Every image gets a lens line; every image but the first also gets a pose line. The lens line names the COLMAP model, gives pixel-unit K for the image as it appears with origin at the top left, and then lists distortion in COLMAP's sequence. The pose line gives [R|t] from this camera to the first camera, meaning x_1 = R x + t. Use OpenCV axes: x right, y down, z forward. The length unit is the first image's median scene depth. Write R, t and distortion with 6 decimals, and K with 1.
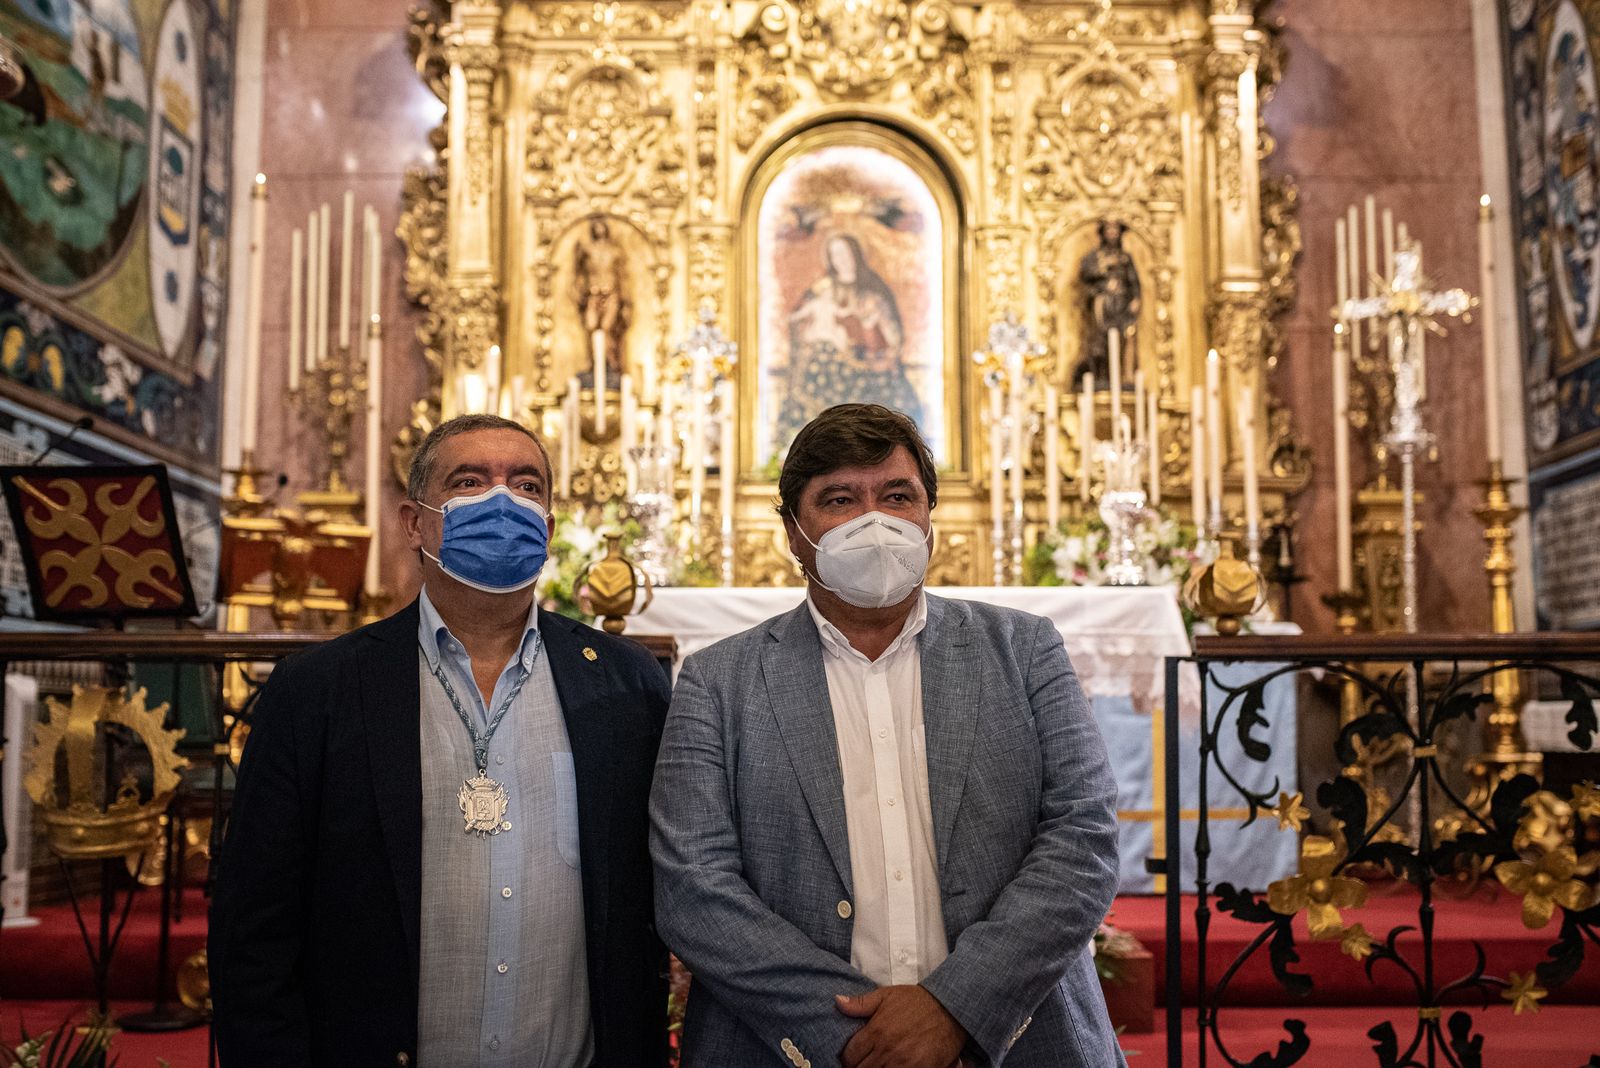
lens RADIAL K [[1657.4, 0, 794.1], [0, 1657.4, 537.2], [0, 0, 1]] dist [-0.066526, 0.084665]
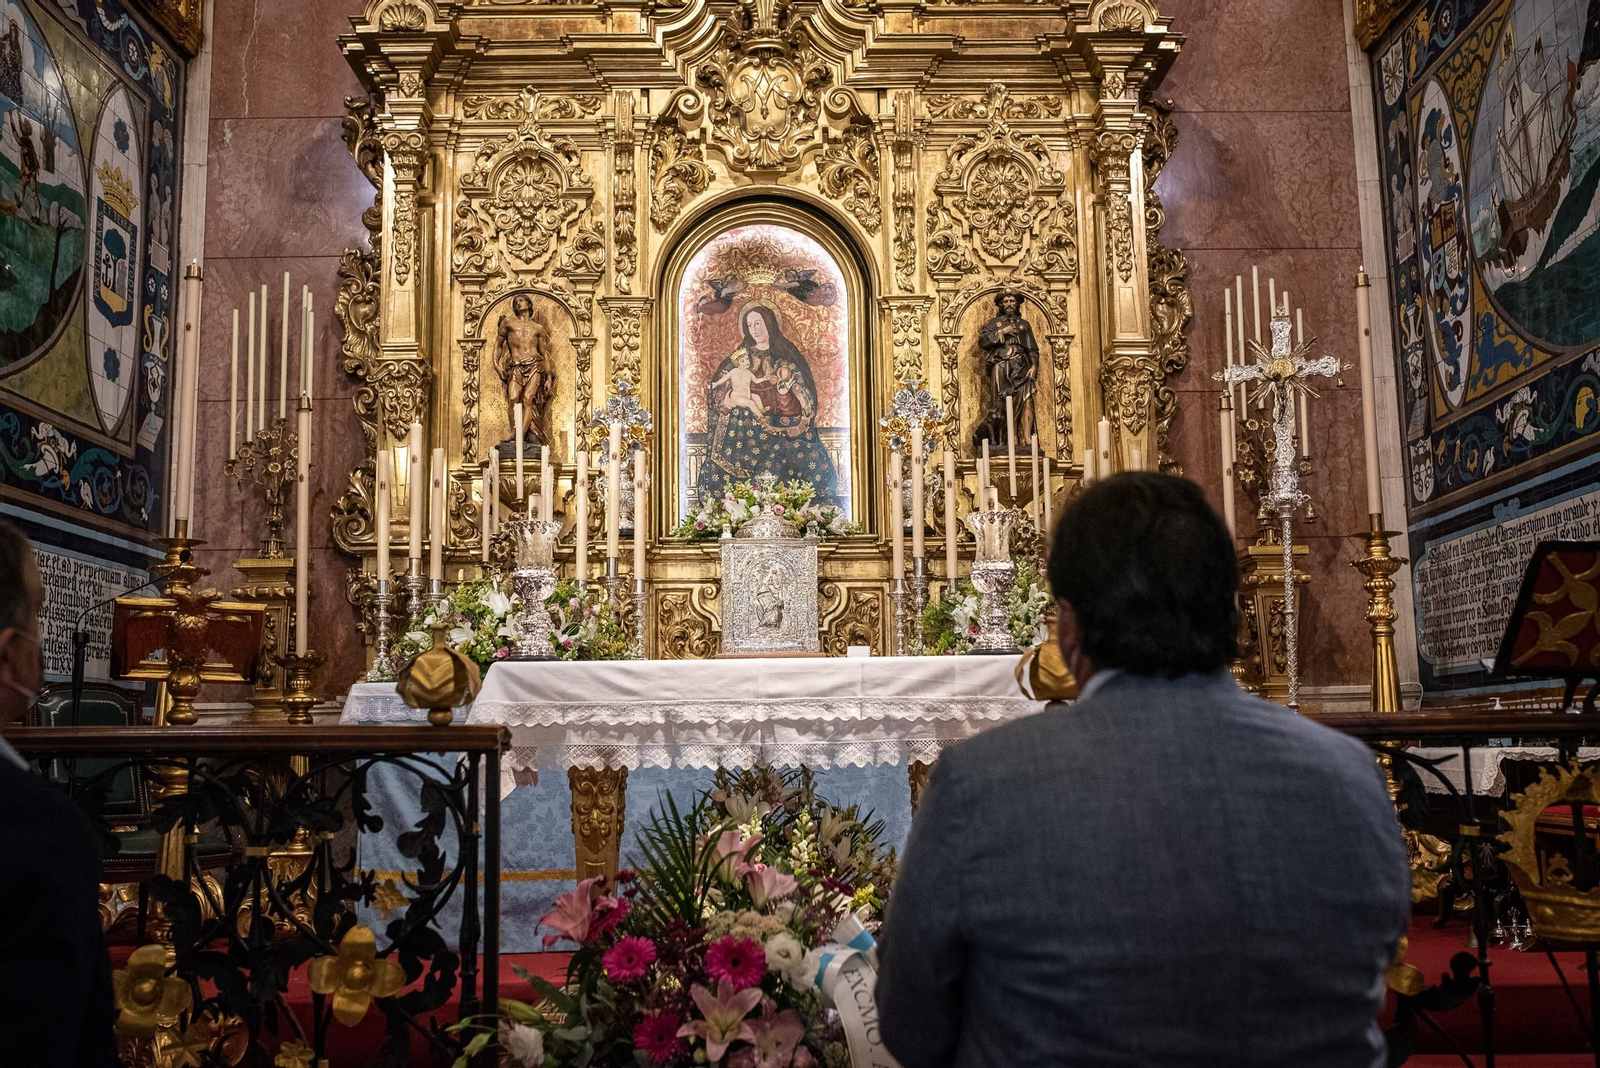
lens RADIAL K [[1517.7, 0, 794.6], [0, 1517.7, 537.3], [0, 0, 1]] dist [-0.070947, 0.098501]
pose [[0.999859, -0.012162, 0.011606, 0.041766], [0.012428, 0.999655, -0.023133, -0.013736], [-0.011321, 0.023274, 0.999665, 0.038295]]
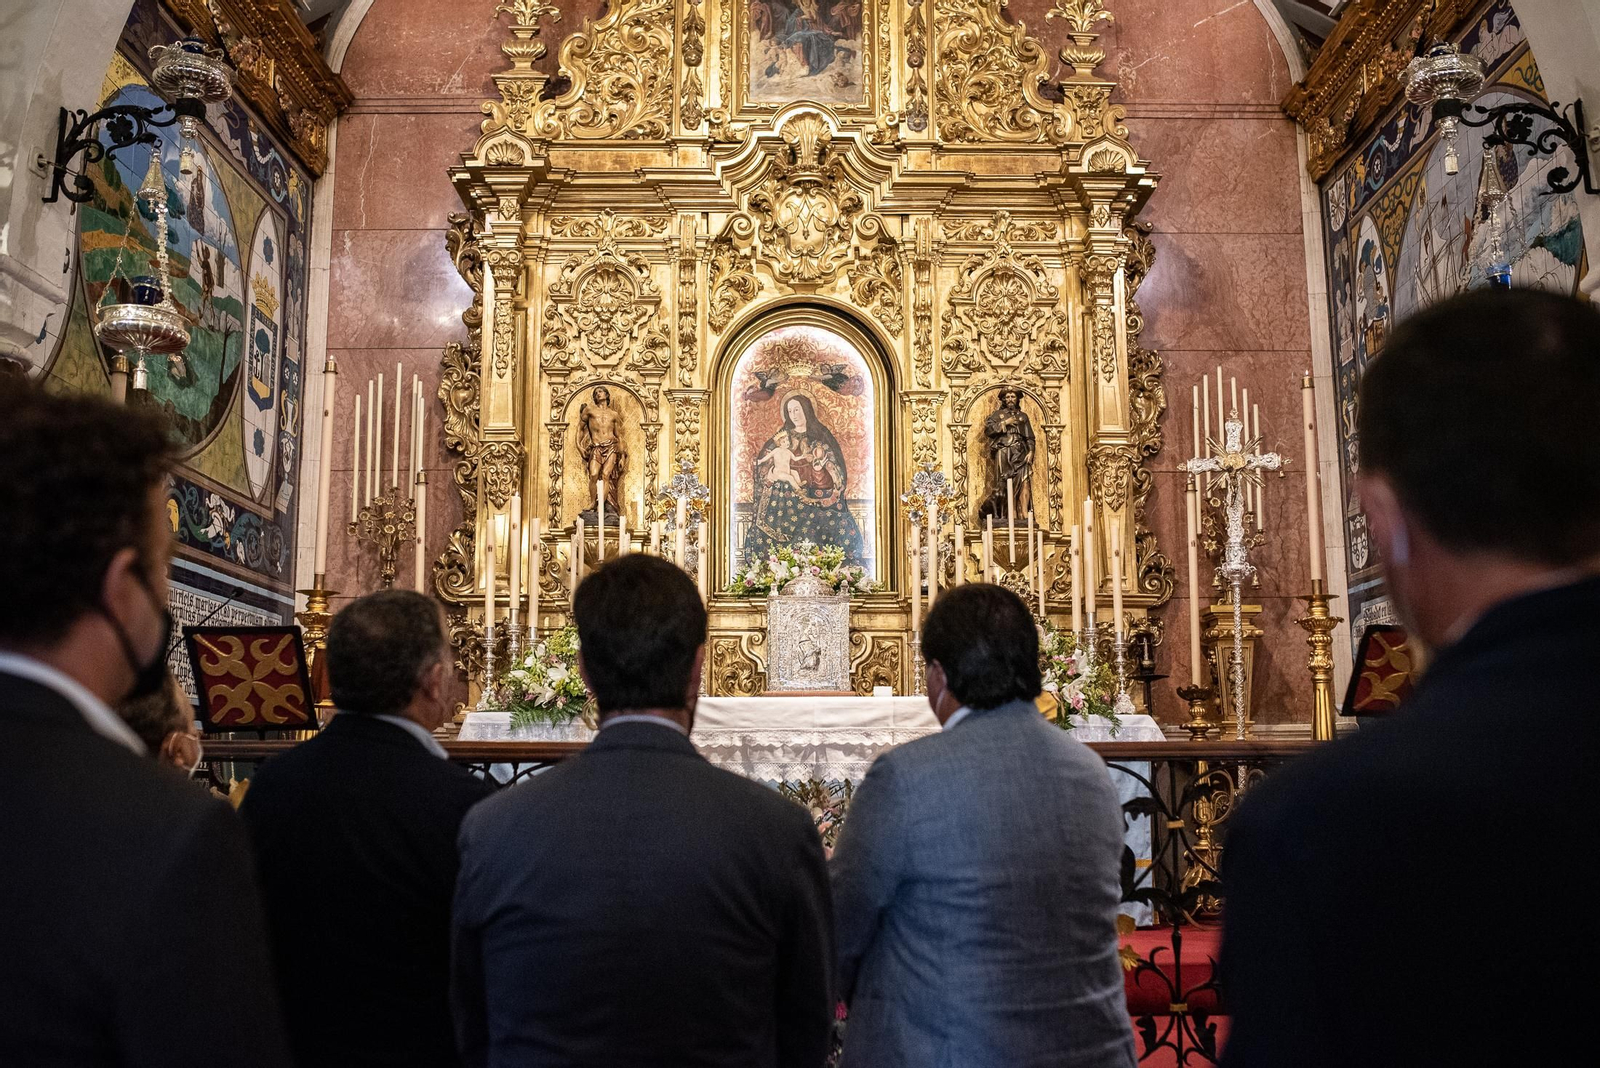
lens RADIAL K [[1517.7, 0, 794.6], [0, 1517.7, 537.3], [0, 0, 1]] dist [-0.070947, 0.098501]
pose [[0.999937, -0.000063, 0.011218, 0.015453], [0.000577, 0.998952, -0.045768, -0.025839], [-0.011203, 0.045772, 0.998889, -0.139317]]
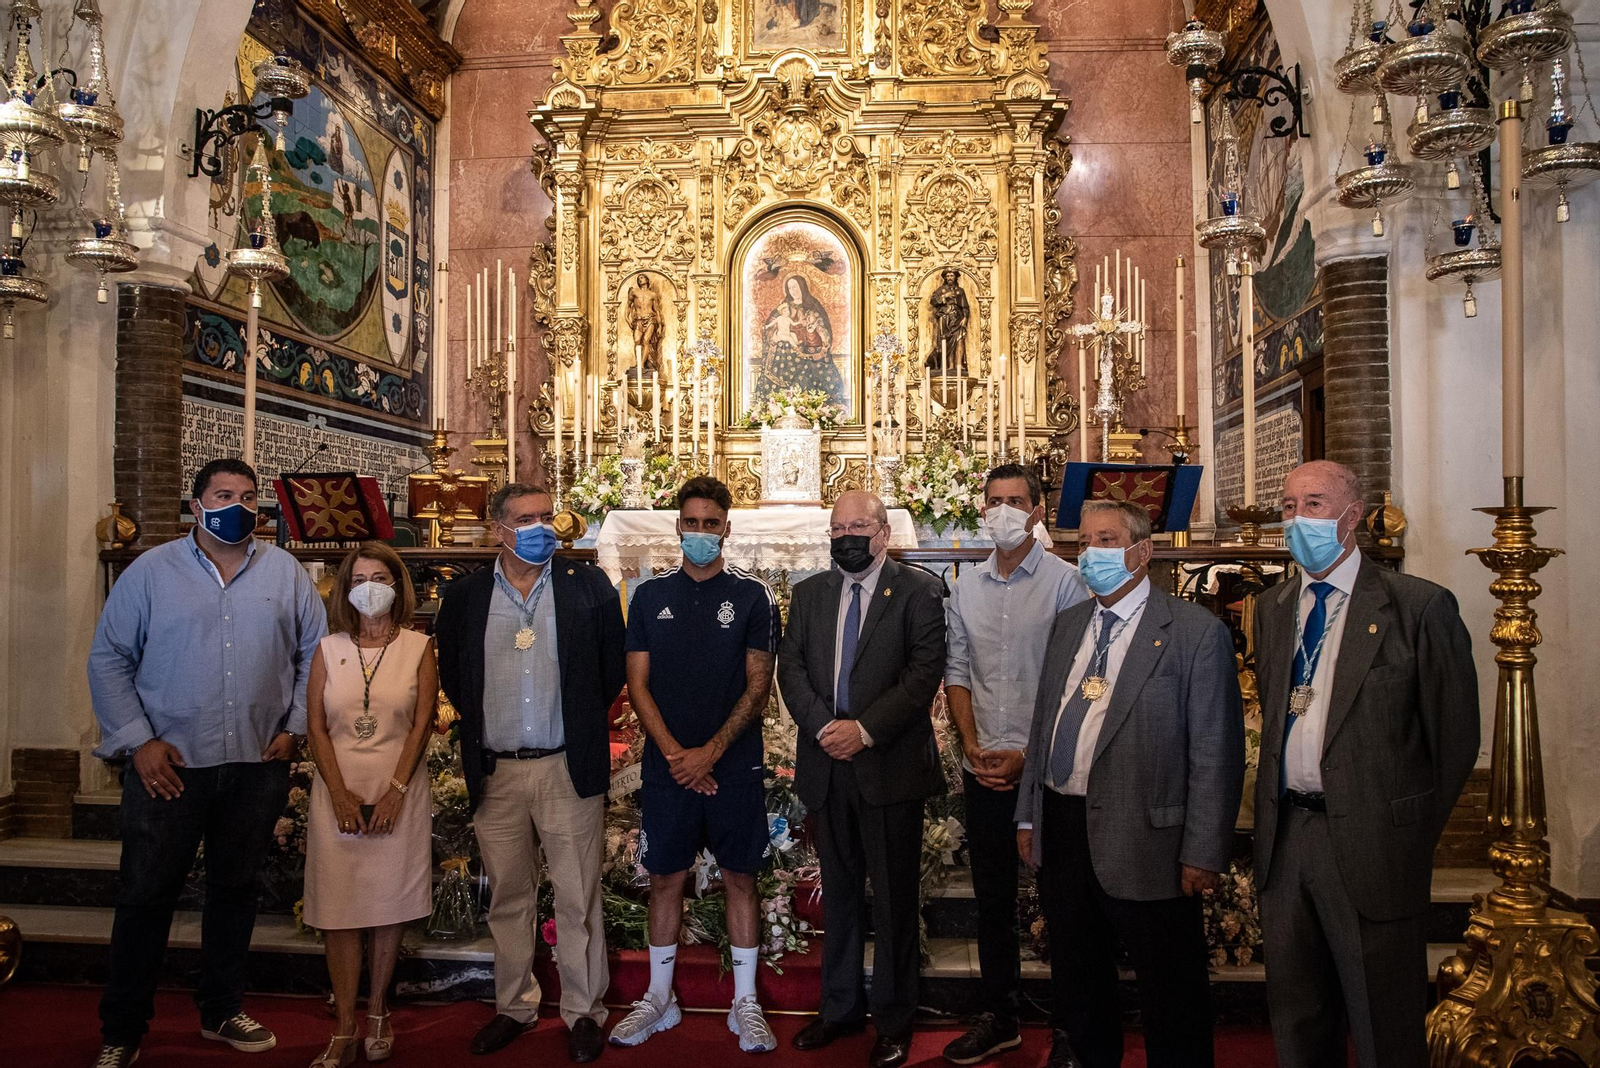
lens RADIAL K [[1187.5, 0, 808.6], [0, 1187.5, 541.9], [0, 0, 1]] dist [-0.138549, 0.104342]
pose [[0.997515, -0.001750, -0.070427, 0.131375], [0.009147, 0.994447, 0.104841, -0.045223], [0.069852, -0.105225, 0.991992, -0.197414]]
